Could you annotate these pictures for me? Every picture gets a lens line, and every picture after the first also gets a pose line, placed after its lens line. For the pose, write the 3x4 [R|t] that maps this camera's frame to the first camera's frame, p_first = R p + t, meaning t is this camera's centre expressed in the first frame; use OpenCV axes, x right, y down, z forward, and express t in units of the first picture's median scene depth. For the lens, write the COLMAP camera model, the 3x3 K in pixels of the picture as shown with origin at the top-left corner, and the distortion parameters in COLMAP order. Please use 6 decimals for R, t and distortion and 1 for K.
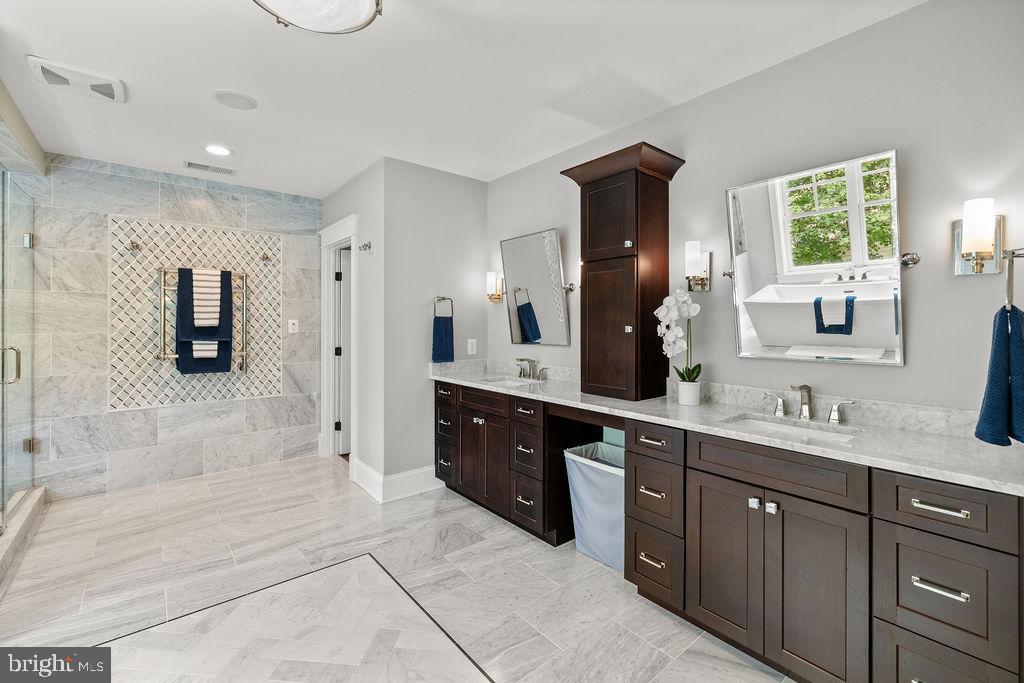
lens RADIAL K [[433.7, 0, 506.1], [0, 433.7, 320.7], [0, 0, 1]] dist [-0.001676, -0.000068]
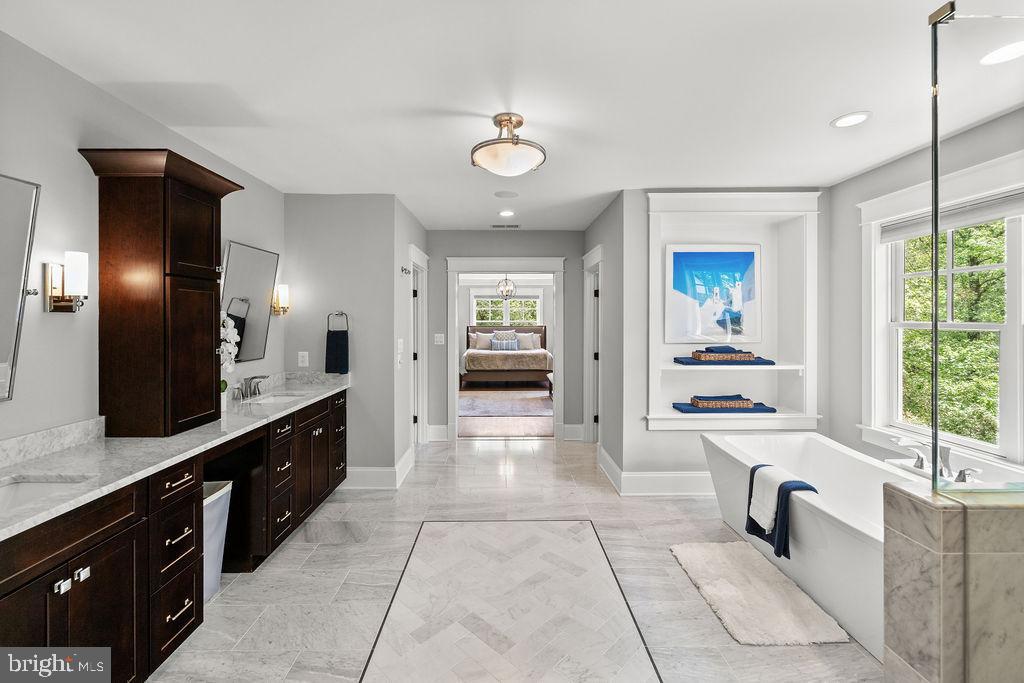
lens RADIAL K [[433.7, 0, 506.1], [0, 433.7, 320.7], [0, 0, 1]] dist [-0.001676, -0.000068]
pose [[-0.781180, 0.000396, 0.624306, -0.604896], [-0.002118, 0.999992, -0.003285, -0.035679], [-0.624302, -0.003888, -0.781173, 0.926603]]
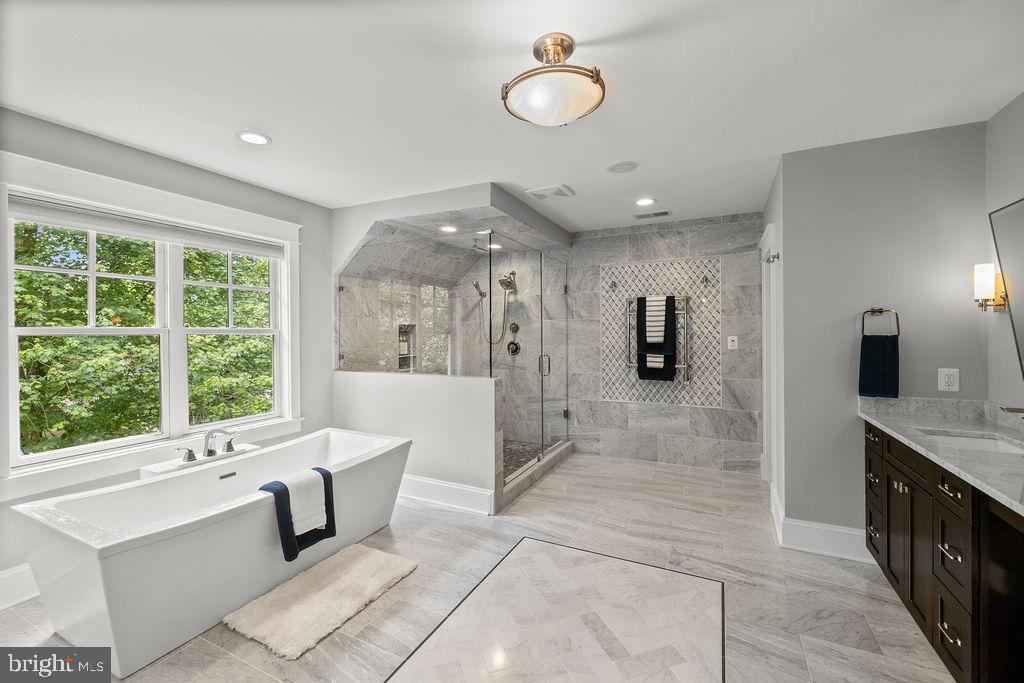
lens RADIAL K [[426.1, 0, 513.5], [0, 426.1, 333.7], [0, 0, 1]] dist [-0.000632, -0.000060]
pose [[0.416087, -0.001555, -0.909323, 0.260606], [0.010168, 0.999944, 0.002943, -0.021141], [0.909268, -0.010471, 0.416080, 0.132504]]
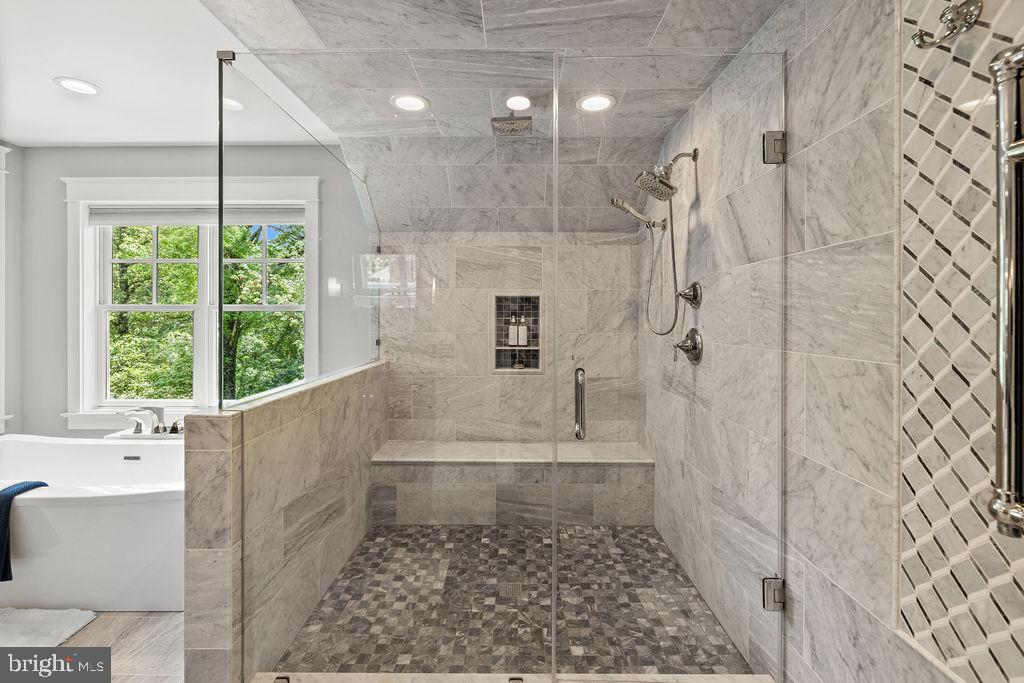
lens RADIAL K [[433.7, 0, 506.1], [0, 433.7, 320.7], [0, 0, 1]] dist [-0.001676, -0.000068]
pose [[-0.637391, 0.000428, -0.770541, -0.509861], [0.000720, 1.000000, -0.000039, -0.002054], [0.770540, -0.000580, -0.637391, 0.966629]]
